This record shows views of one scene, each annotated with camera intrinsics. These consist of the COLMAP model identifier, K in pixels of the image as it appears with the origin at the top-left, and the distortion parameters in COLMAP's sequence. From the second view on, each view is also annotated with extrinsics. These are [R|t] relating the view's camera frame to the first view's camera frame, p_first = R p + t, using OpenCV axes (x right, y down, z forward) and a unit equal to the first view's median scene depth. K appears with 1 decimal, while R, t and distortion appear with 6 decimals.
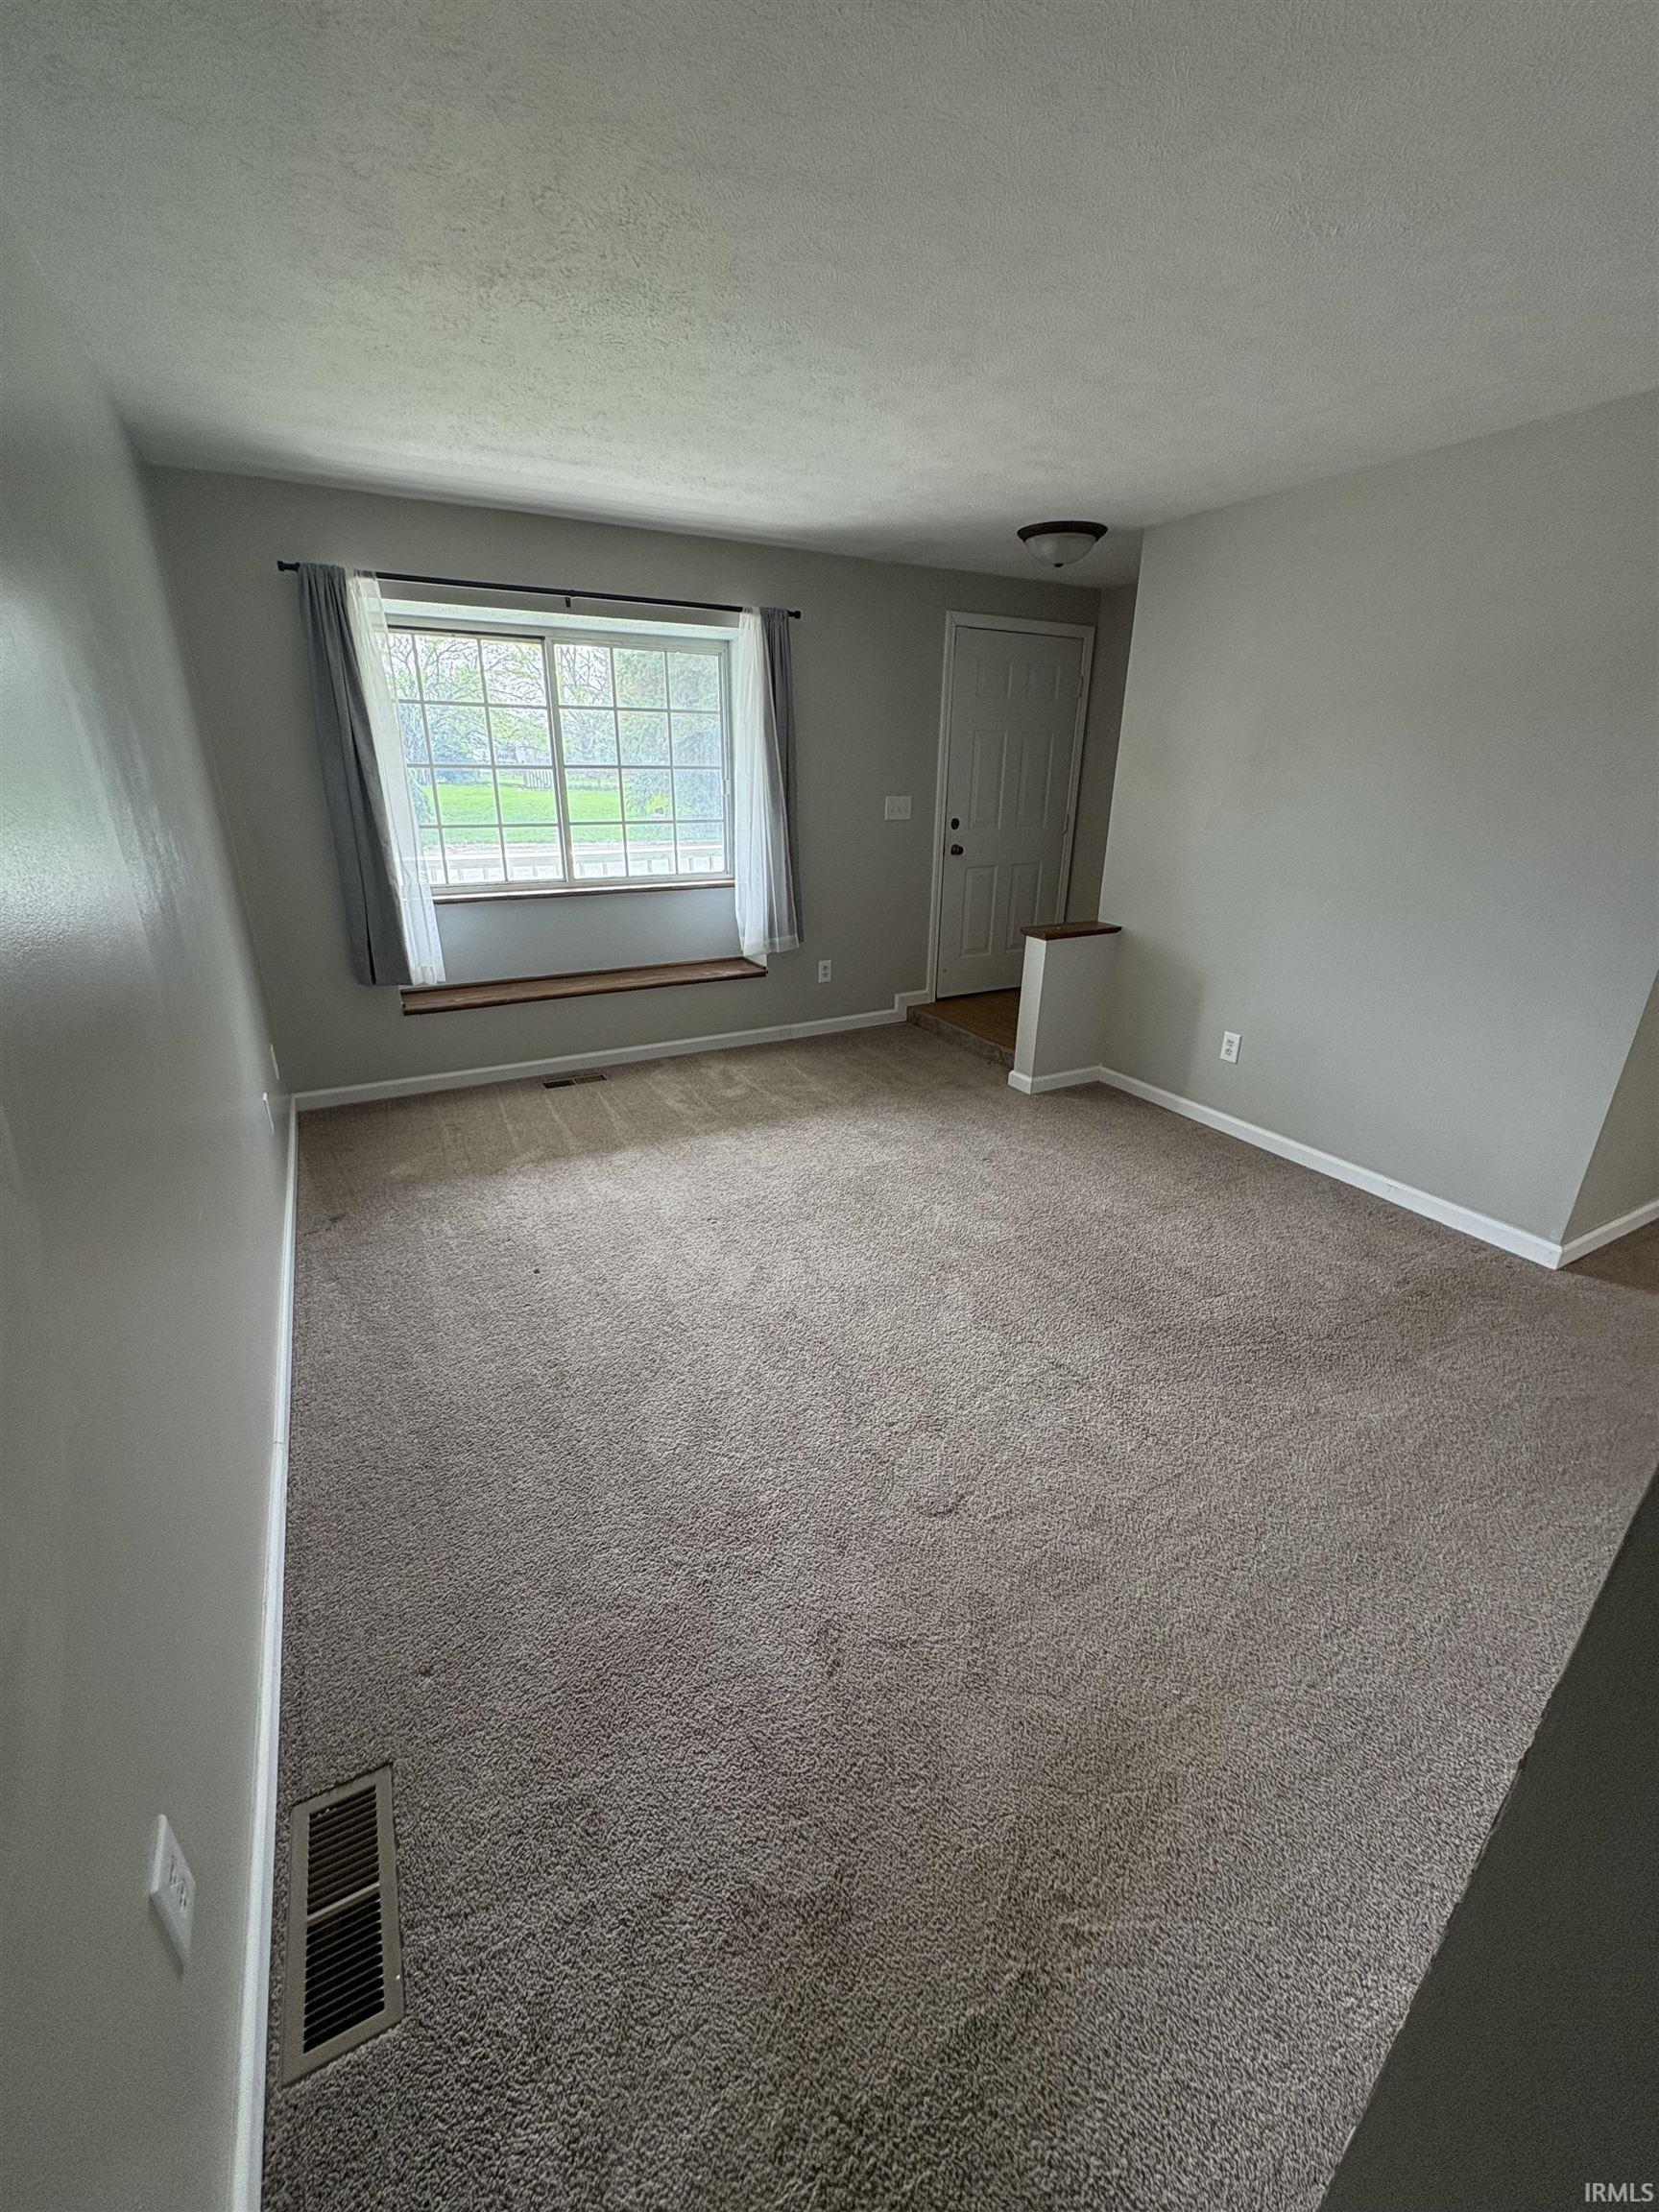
lens RADIAL K [[882.9, 0, 838.0], [0, 882.9, 1106.3], [0, 0, 1]] dist [0.001933, 0.000605]
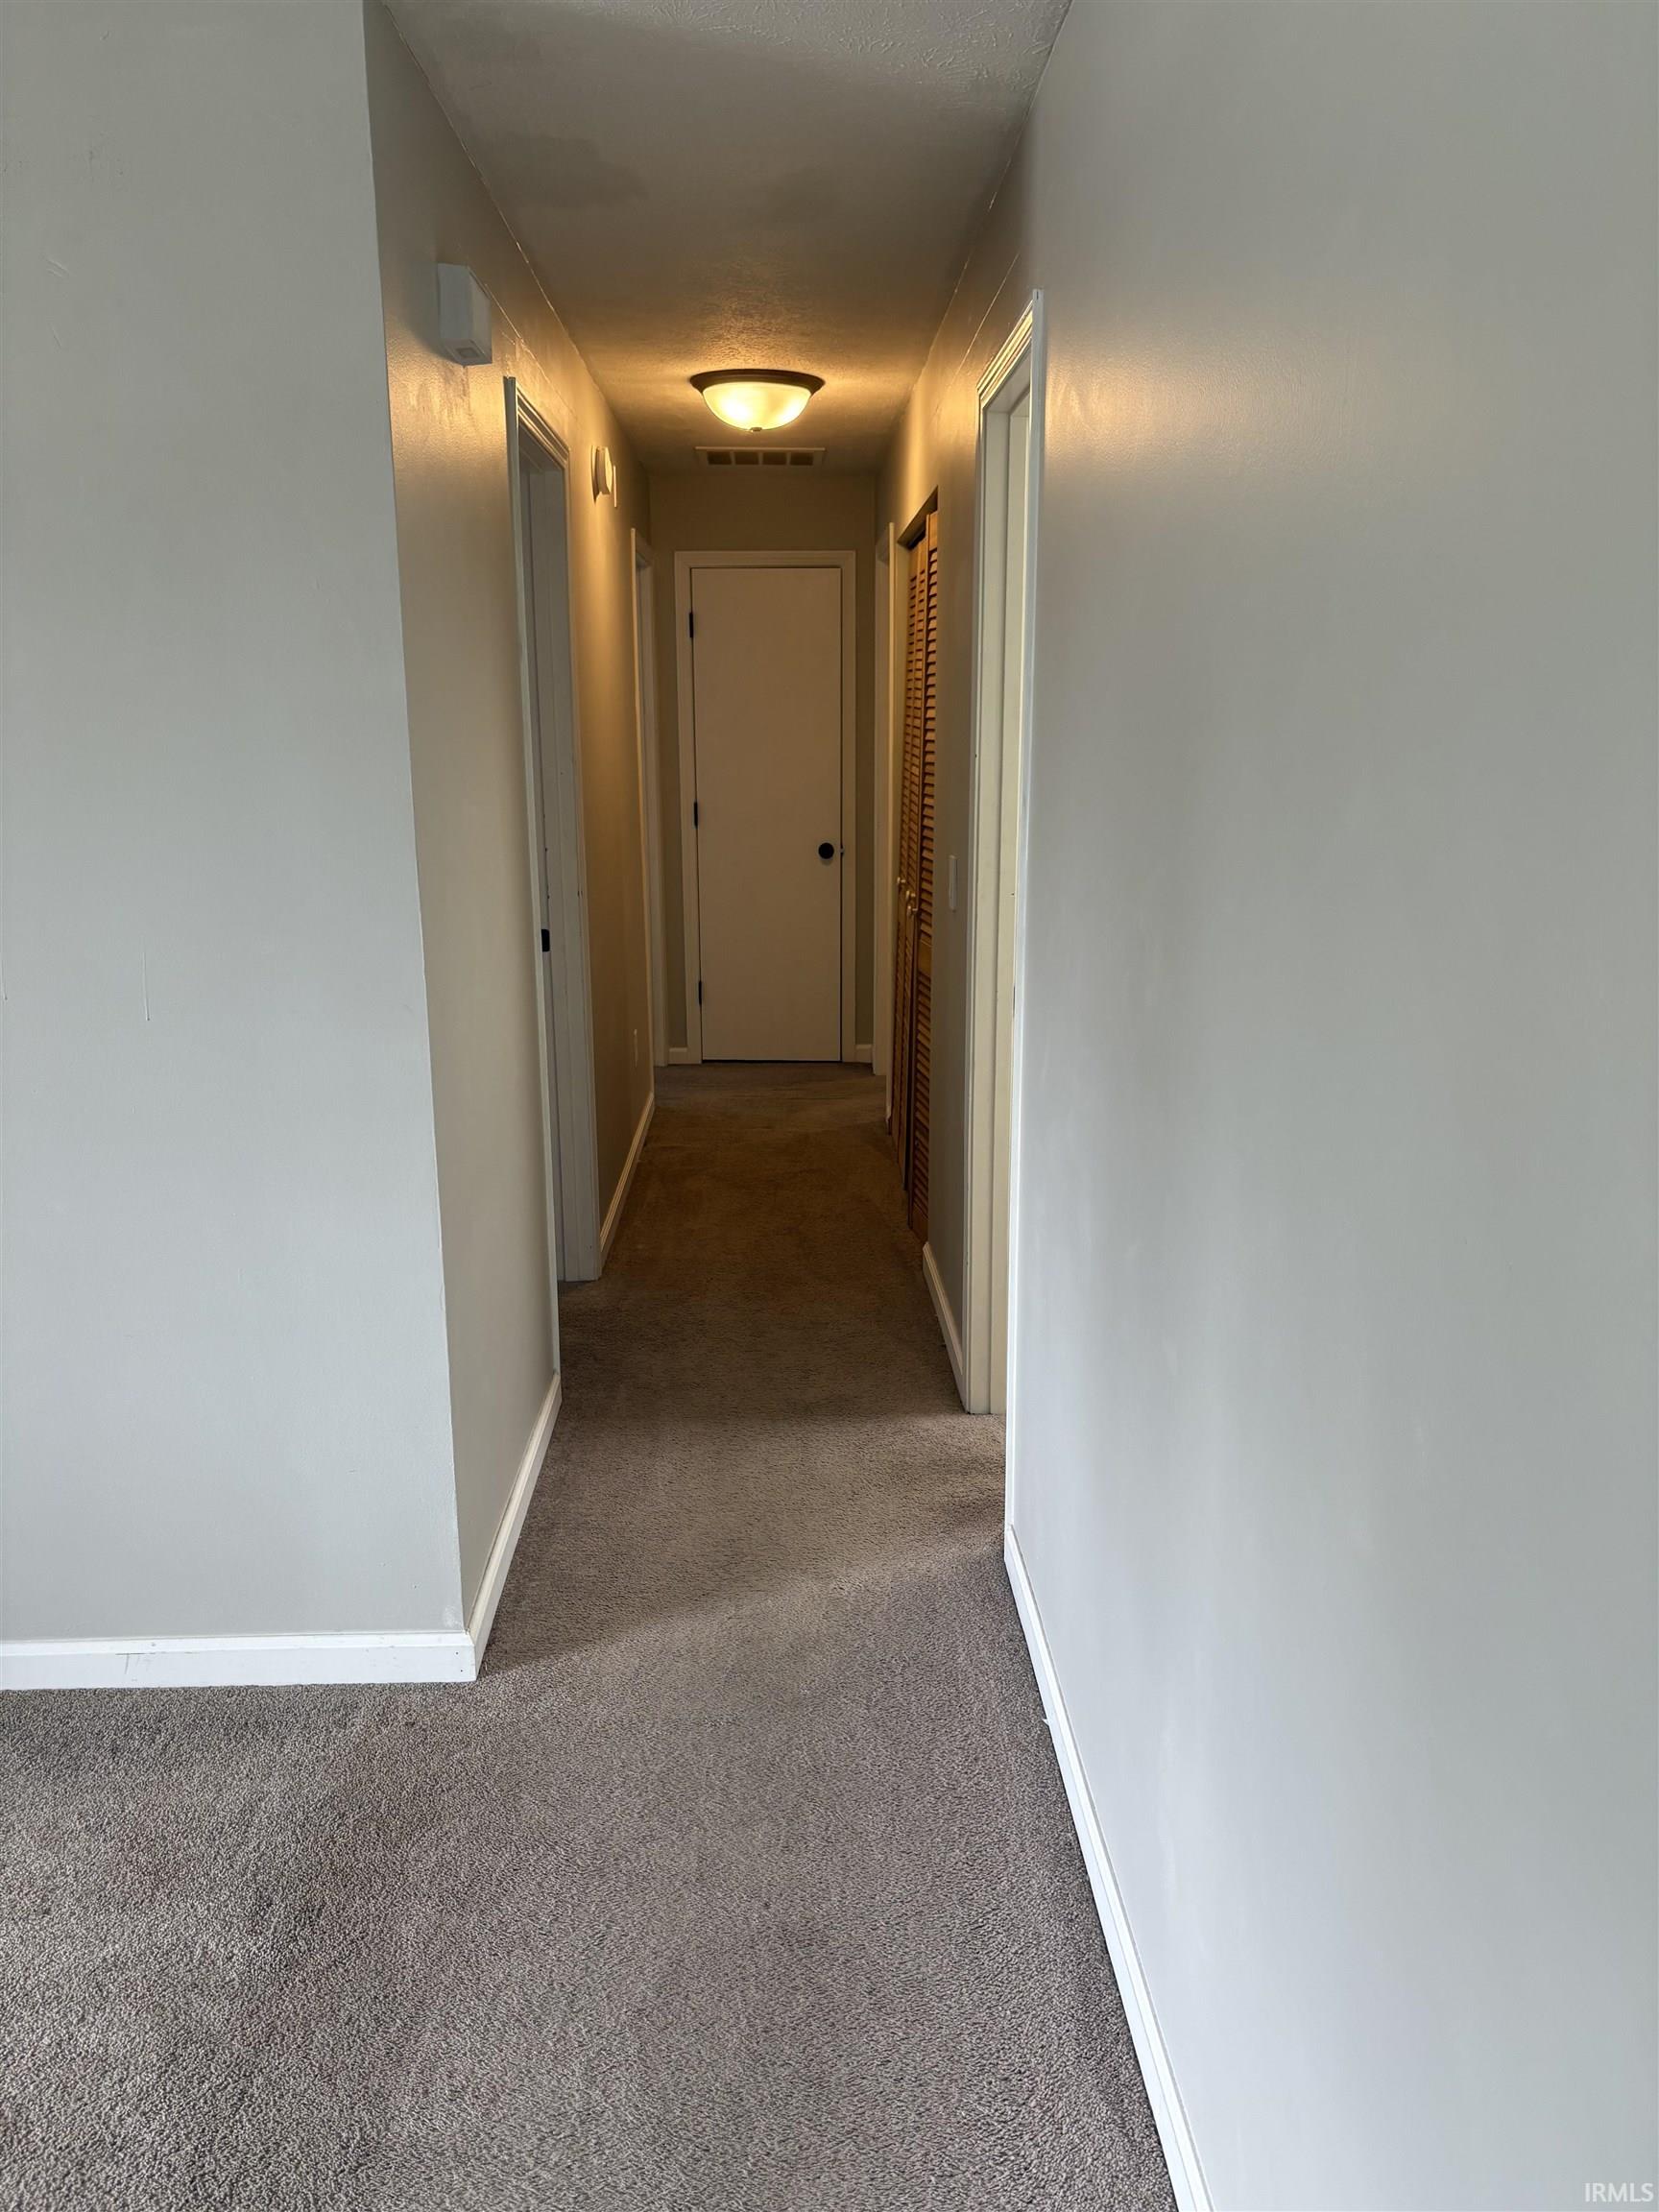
lens RADIAL K [[1646.1, 0, 831.0], [0, 1646.1, 1106.8], [0, 0, 1]] dist [0.002152, -0.000614]
pose [[0.454478, -0.219319, 0.863336, 0.173405], [0.331896, 0.941118, 0.064361, -0.112790], [-0.826616, 0.257287, 0.500508, 0.289773]]
